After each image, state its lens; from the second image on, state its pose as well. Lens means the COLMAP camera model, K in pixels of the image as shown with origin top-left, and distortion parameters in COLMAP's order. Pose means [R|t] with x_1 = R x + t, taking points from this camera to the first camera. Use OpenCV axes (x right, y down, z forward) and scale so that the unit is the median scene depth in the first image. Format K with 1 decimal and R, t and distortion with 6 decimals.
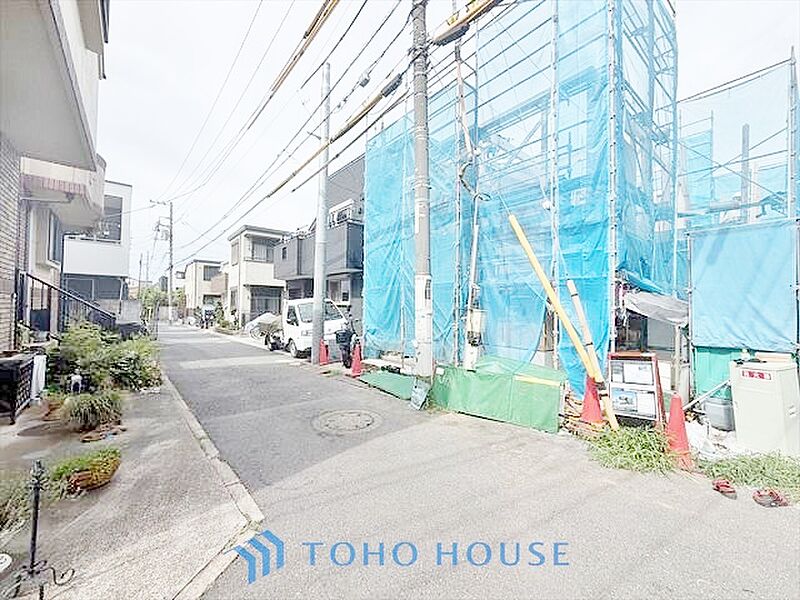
lens RADIAL K [[318.8, 0, 399.0], [0, 318.8, 301.6], [0, 0, 1]] dist [-0.000164, -0.000253]
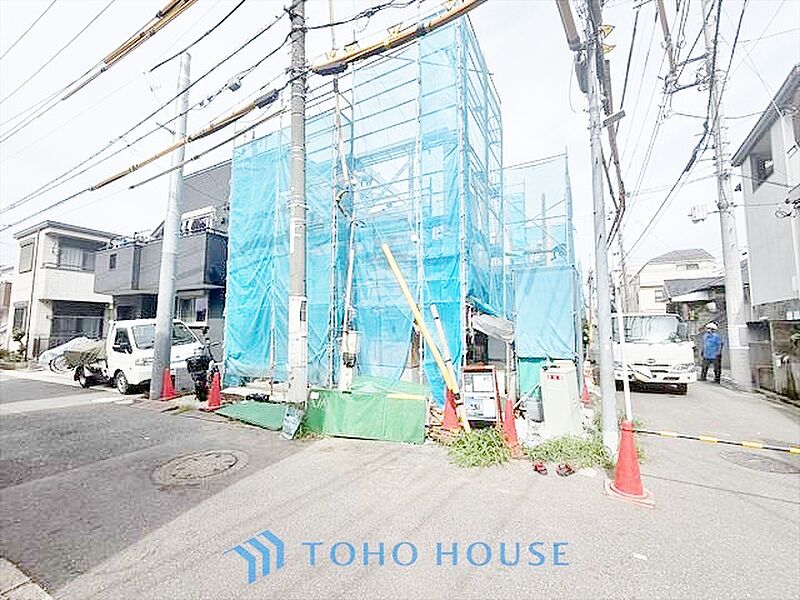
lens RADIAL K [[318.8, 0, 400.2], [0, 318.8, 301.2], [0, 0, 1]] dist [-0.000164, -0.000253]
pose [[0.921933, 0.021152, 0.386772, -0.010810], [0.002281, 0.998194, -0.060026, -0.007961], [-0.387343, 0.056222, 0.920220, -0.007488]]
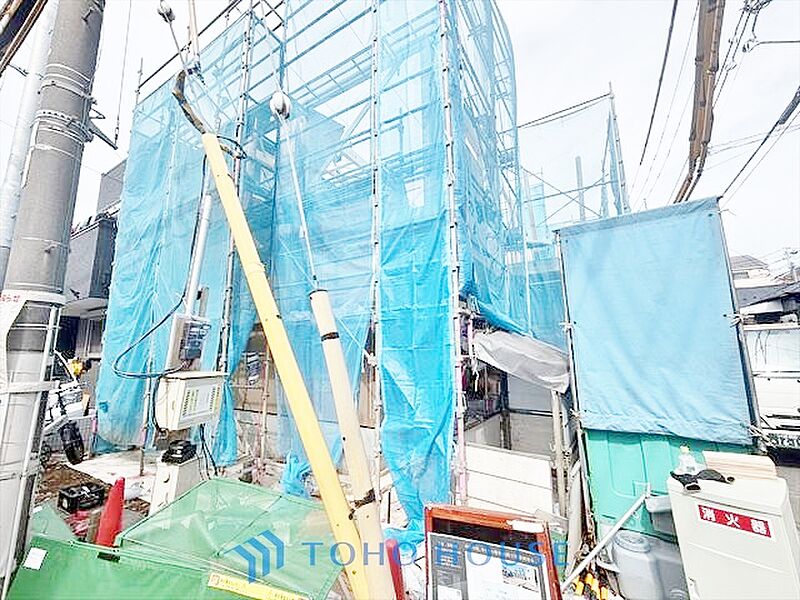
lens RADIAL K [[318.8, 0, 399.8], [0, 318.8, 301.1], [0, 0, 1]] dist [-0.000164, -0.000253]
pose [[0.938681, 0.028142, 0.343636, 0.327110], [0.019954, 0.990559, -0.135629, -0.006596], [-0.344208, 0.134170, 0.929257, 0.427908]]
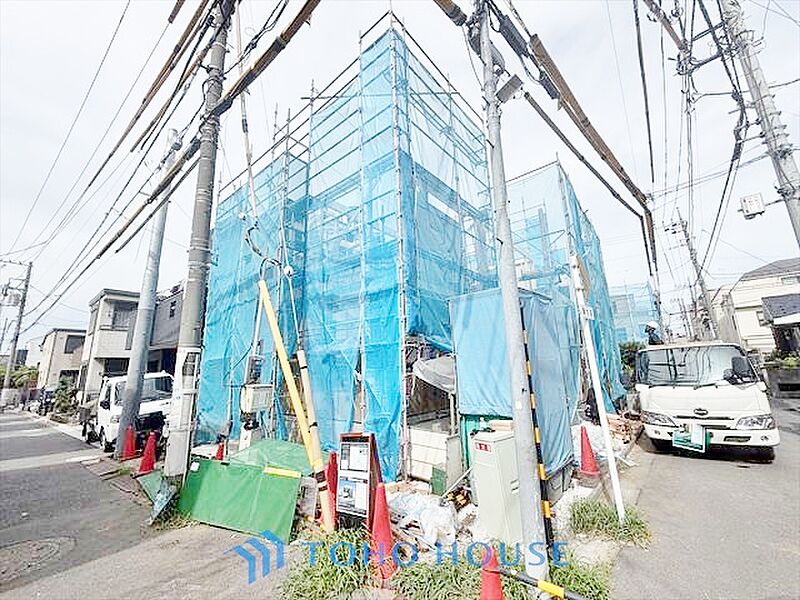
lens RADIAL K [[318.8, 0, 399.3], [0, 318.8, 300.9], [0, 0, 1]] dist [-0.000164, -0.000253]
pose [[0.979735, -0.002738, 0.200279, 0.411343], [0.042384, 0.980098, -0.193938, -0.012401], [-0.195762, 0.198496, 0.960352, 0.034208]]
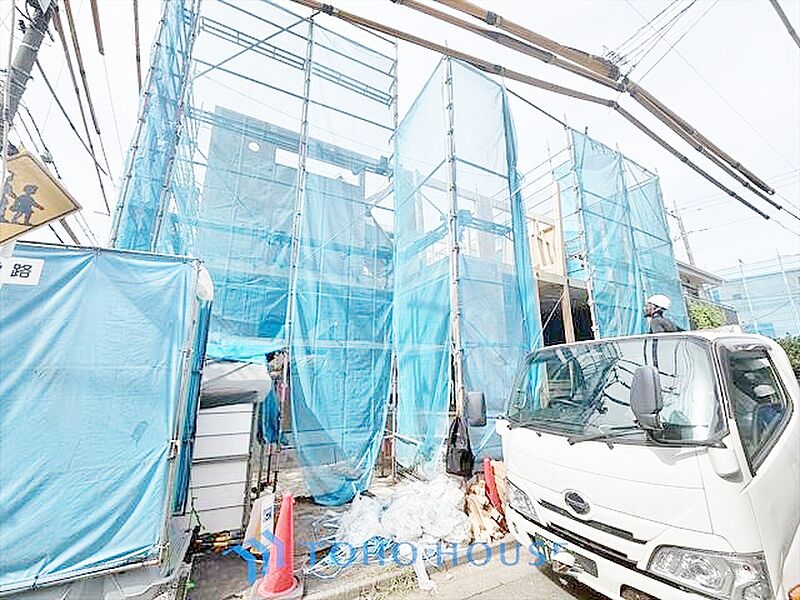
lens RADIAL K [[318.8, 0, 399.3], [0, 318.8, 302.6], [0, 0, 1]] dist [-0.000164, -0.000253]
pose [[0.987294, -0.045826, -0.152152, 1.291227], [0.012760, 0.977284, -0.211549, 0.007273], [0.158390, 0.206920, 0.965452, 0.363756]]
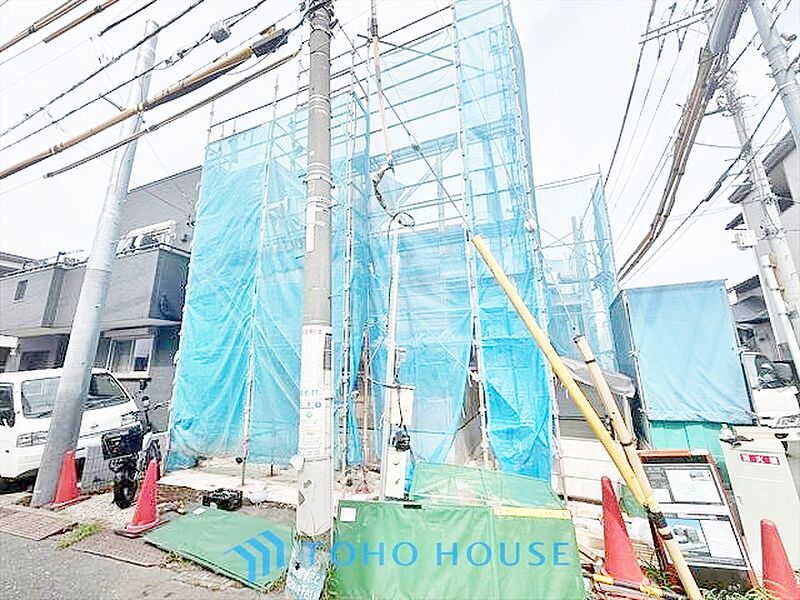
lens RADIAL K [[318.8, 0, 400.3], [0, 318.8, 300.3], [0, 0, 1]] dist [-0.000164, -0.000253]
pose [[0.877051, 0.080298, 0.473638, -0.056594], [0.016911, 0.980160, -0.197486, -0.012329], [-0.480099, 0.181215, 0.858293, 0.399723]]
